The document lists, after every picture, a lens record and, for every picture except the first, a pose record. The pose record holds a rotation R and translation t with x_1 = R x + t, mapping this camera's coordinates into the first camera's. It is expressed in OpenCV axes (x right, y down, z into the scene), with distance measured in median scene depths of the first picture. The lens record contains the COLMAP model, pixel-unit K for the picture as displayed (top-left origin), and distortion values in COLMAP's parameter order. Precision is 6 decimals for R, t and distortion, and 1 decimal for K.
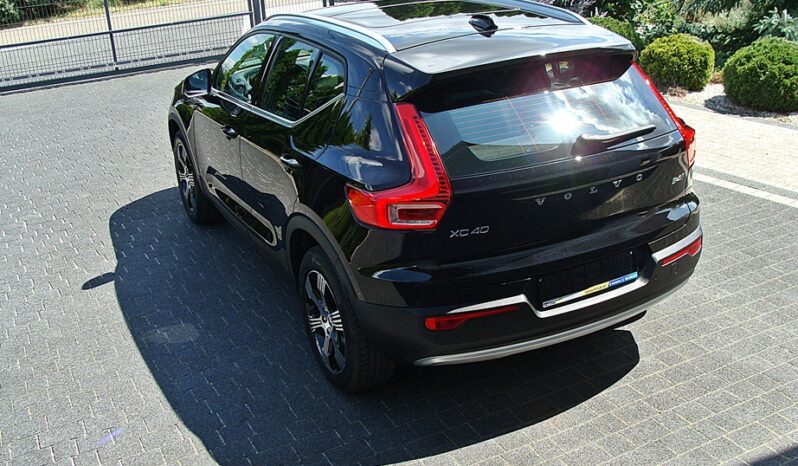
lens RADIAL K [[904.3, 0, 419.3], [0, 904.3, 231.3], [0, 0, 1]] dist [-0.204123, 0.262728]
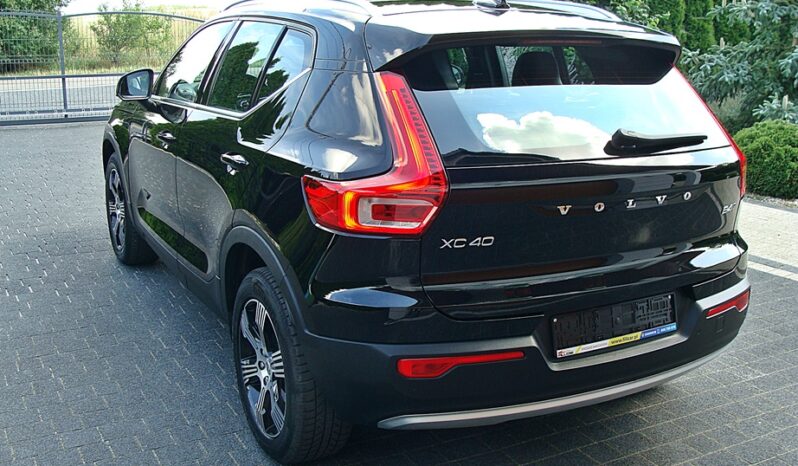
lens RADIAL K [[904.3, 0, 419.3], [0, 904.3, 231.3], [0, 0, 1]] dist [-0.204123, 0.262728]
pose [[0.996544, 0.070558, 0.043835, -0.013042], [-0.064825, 0.990568, -0.120719, 0.066699], [-0.051939, 0.117460, 0.991718, 0.222111]]
